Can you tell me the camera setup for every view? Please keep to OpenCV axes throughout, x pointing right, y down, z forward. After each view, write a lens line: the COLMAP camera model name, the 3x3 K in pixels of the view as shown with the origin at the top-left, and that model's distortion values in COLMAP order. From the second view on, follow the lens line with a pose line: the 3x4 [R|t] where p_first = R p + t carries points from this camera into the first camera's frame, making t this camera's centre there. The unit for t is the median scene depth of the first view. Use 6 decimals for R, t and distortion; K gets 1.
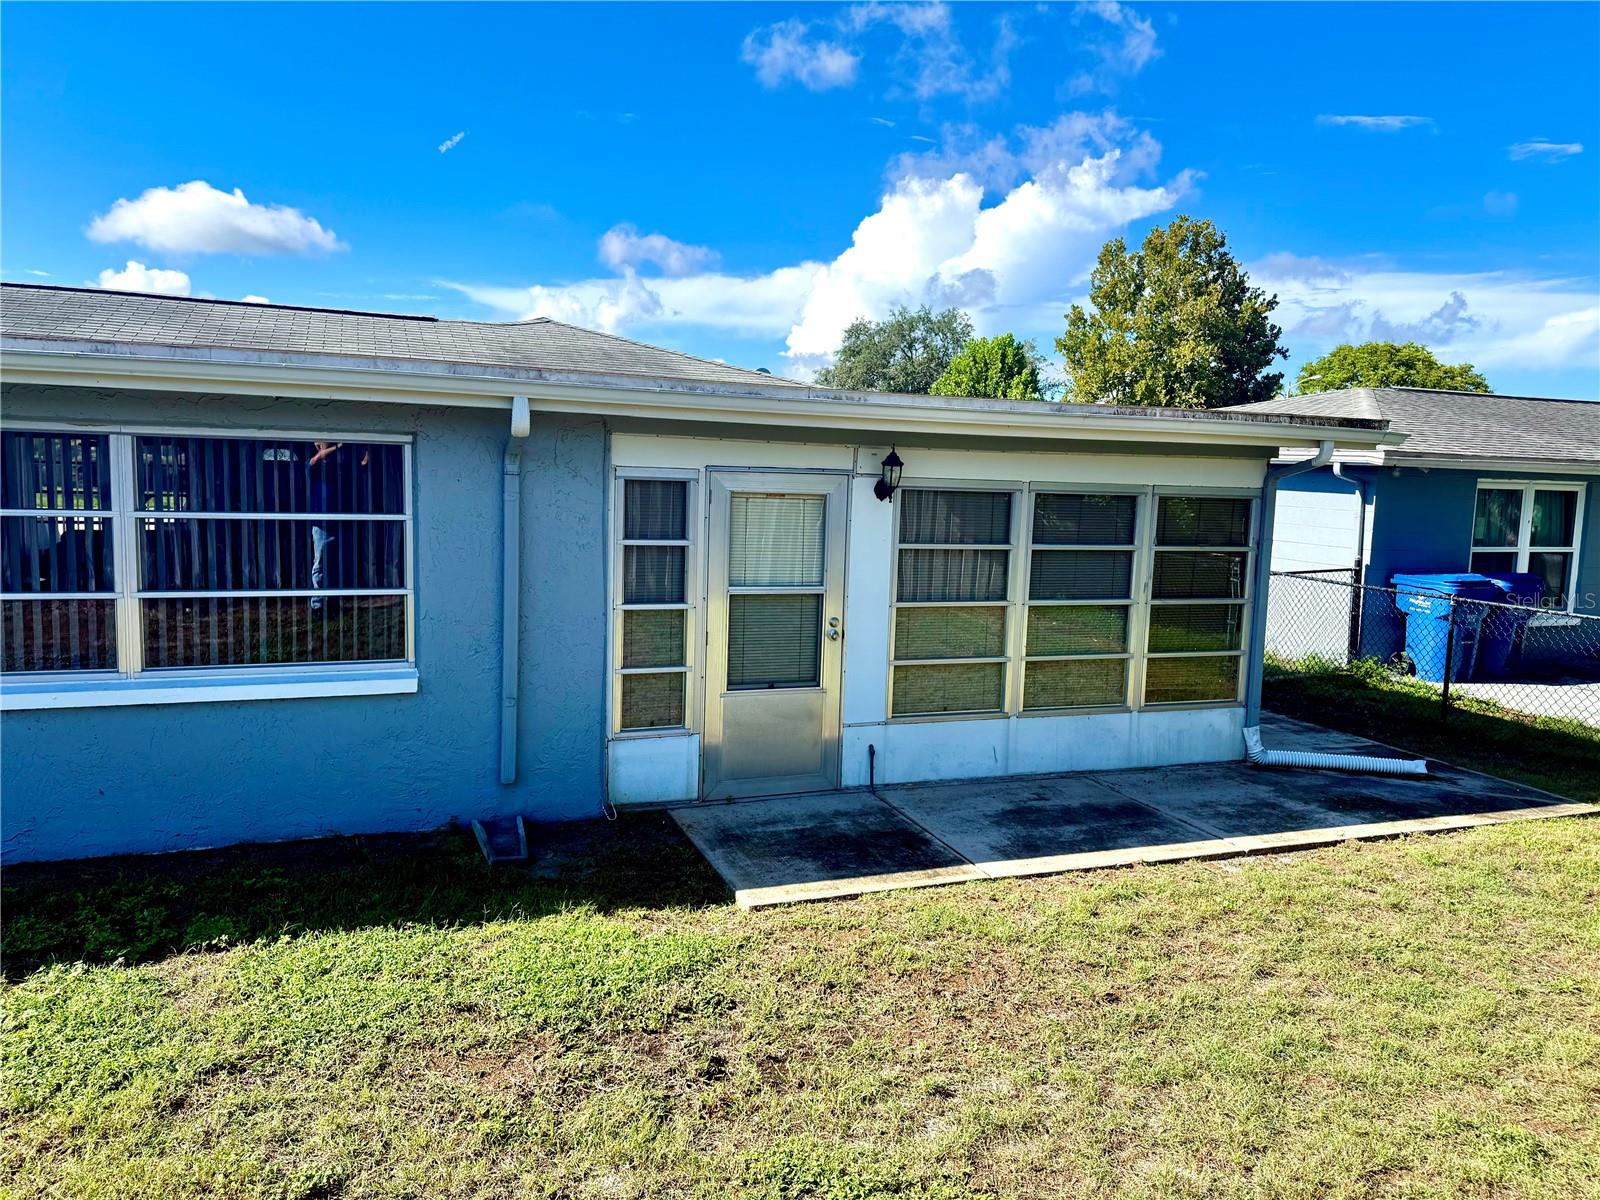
lens RADIAL K [[1130.6, 0, 800.0], [0, 1130.6, 600.0], [0, 0, 1]] dist [0.189281, -0.348833]
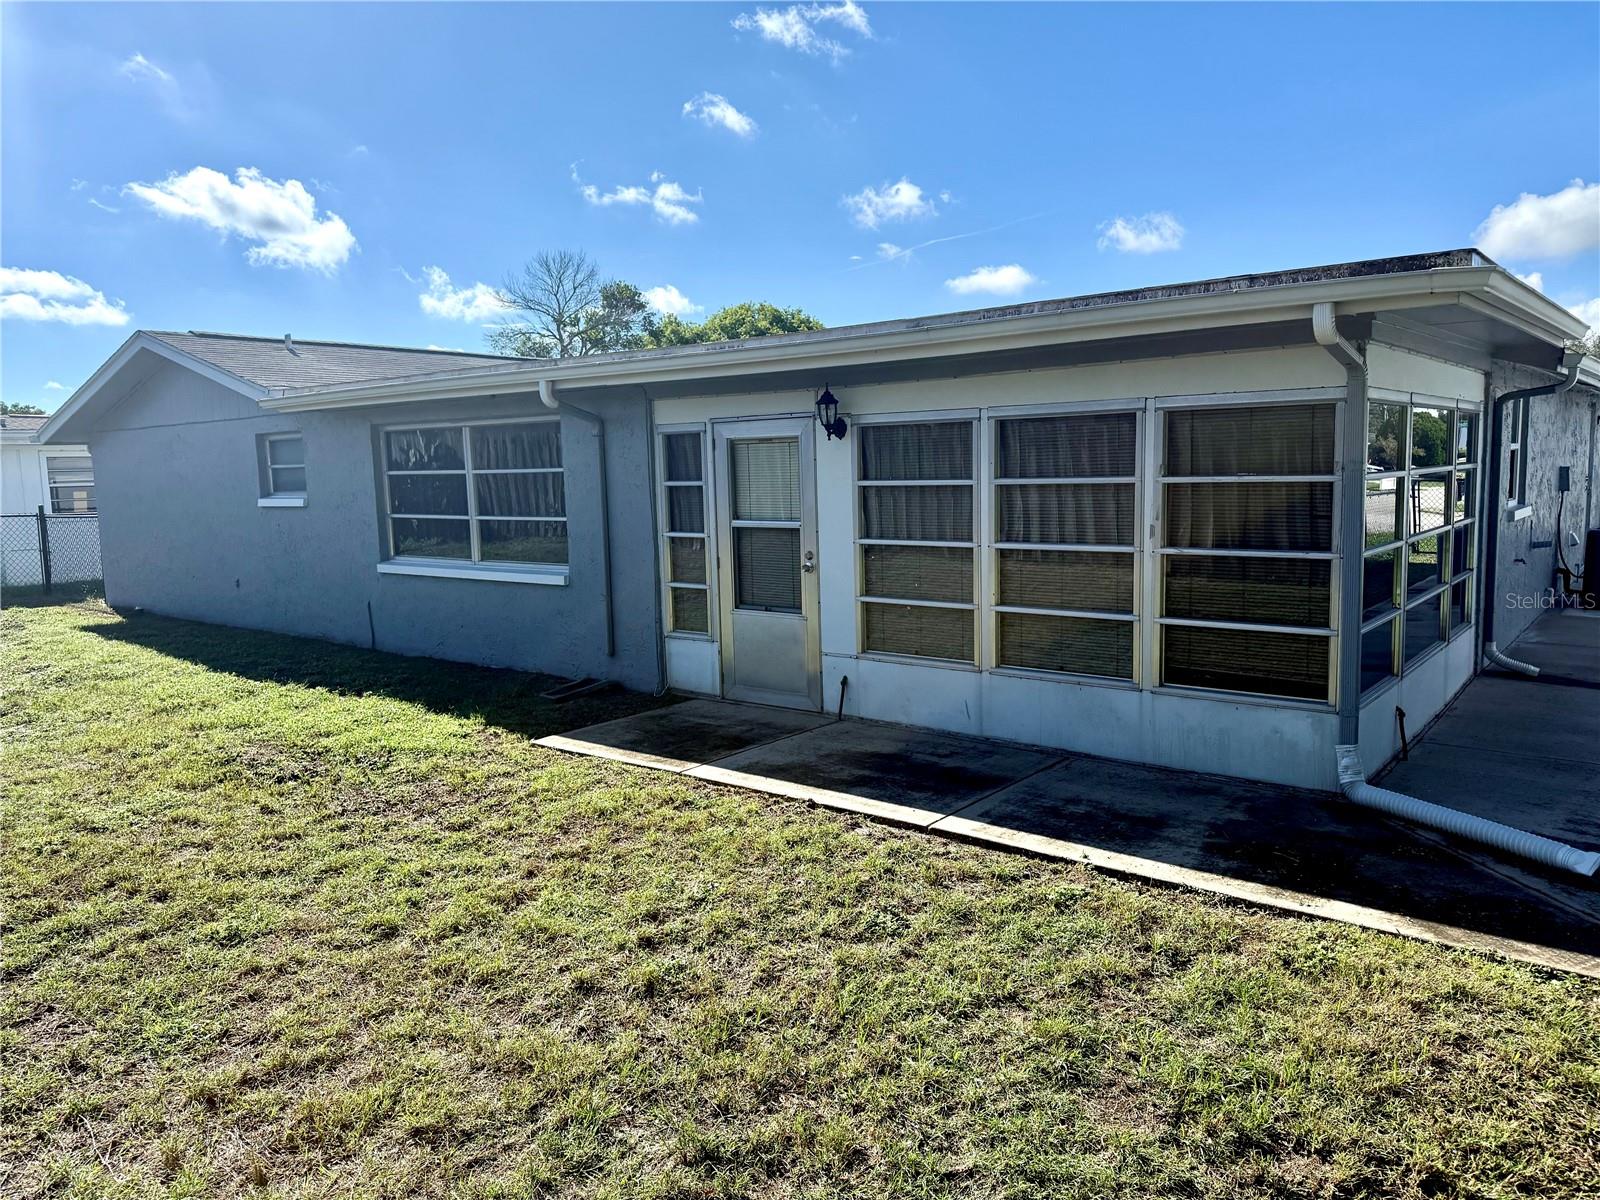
lens RADIAL K [[1130.6, 0, 800.0], [0, 1130.6, 600.0], [0, 0, 1]] dist [0.189281, -0.348833]
pose [[0.478545, 0.056269, -0.876258, 0.977321], [-0.062947, 0.997575, 0.029683, 0.030893], [0.875804, 0.040954, 0.480927, 0.475006]]
